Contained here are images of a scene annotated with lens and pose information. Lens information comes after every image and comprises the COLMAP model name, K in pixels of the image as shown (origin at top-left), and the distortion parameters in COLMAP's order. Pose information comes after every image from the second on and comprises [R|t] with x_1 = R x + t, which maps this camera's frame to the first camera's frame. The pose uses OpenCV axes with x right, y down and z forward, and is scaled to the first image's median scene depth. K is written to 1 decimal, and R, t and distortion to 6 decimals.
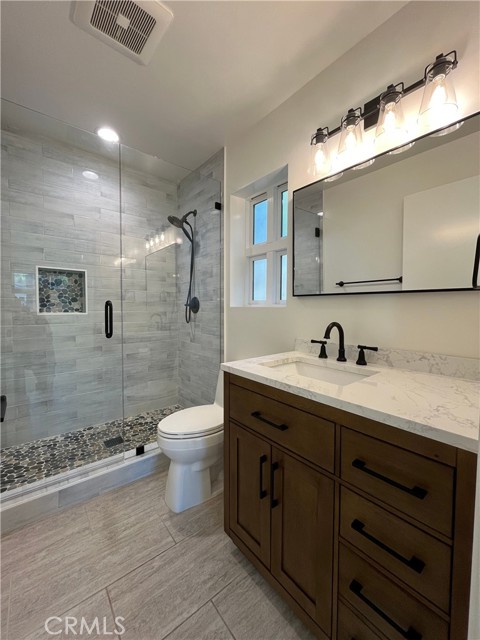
lens RADIAL K [[257.5, 0, 243.3], [0, 257.5, 316.3], [0, 0, 1]] dist [0.001354, -0.001235]
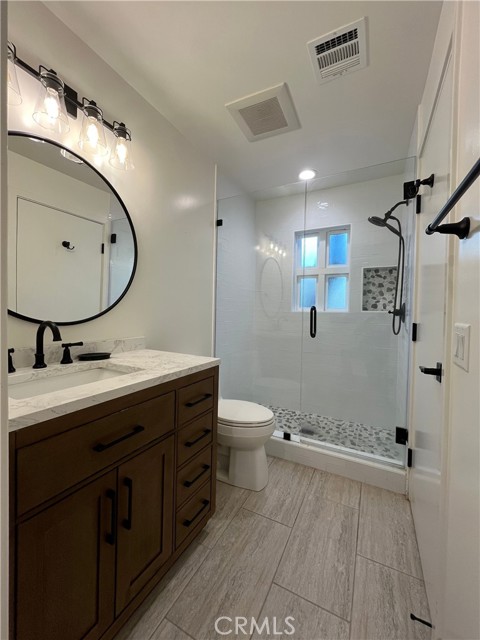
lens RADIAL K [[257.5, 0, 241.3], [0, 257.5, 324.4], [0, 0, 1]] dist [0.001354, -0.001235]
pose [[-0.386894, -0.070219, 0.919447, -0.320026], [0.002158, 0.997025, 0.077052, -0.013834], [-0.922122, 0.031795, -0.385591, 0.374284]]
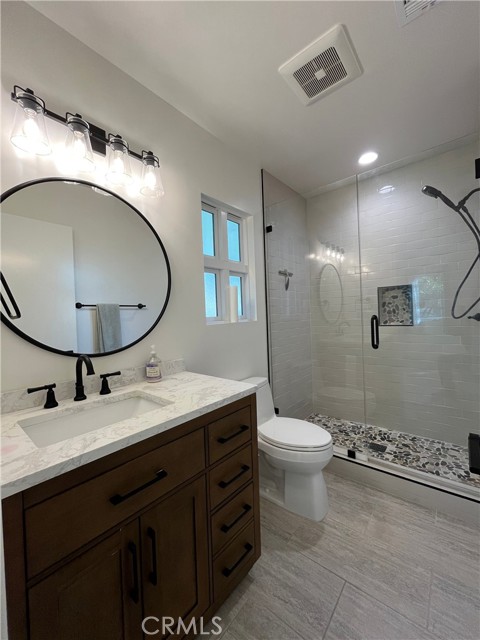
lens RADIAL K [[257.5, 0, 241.6], [0, 257.5, 325.3], [0, 0, 1]] dist [0.001354, -0.001235]
pose [[-0.176257, -0.042747, 0.983416, -0.280210], [0.063836, 0.996457, 0.054755, -0.043826], [-0.982272, 0.072428, -0.172904, 0.314540]]
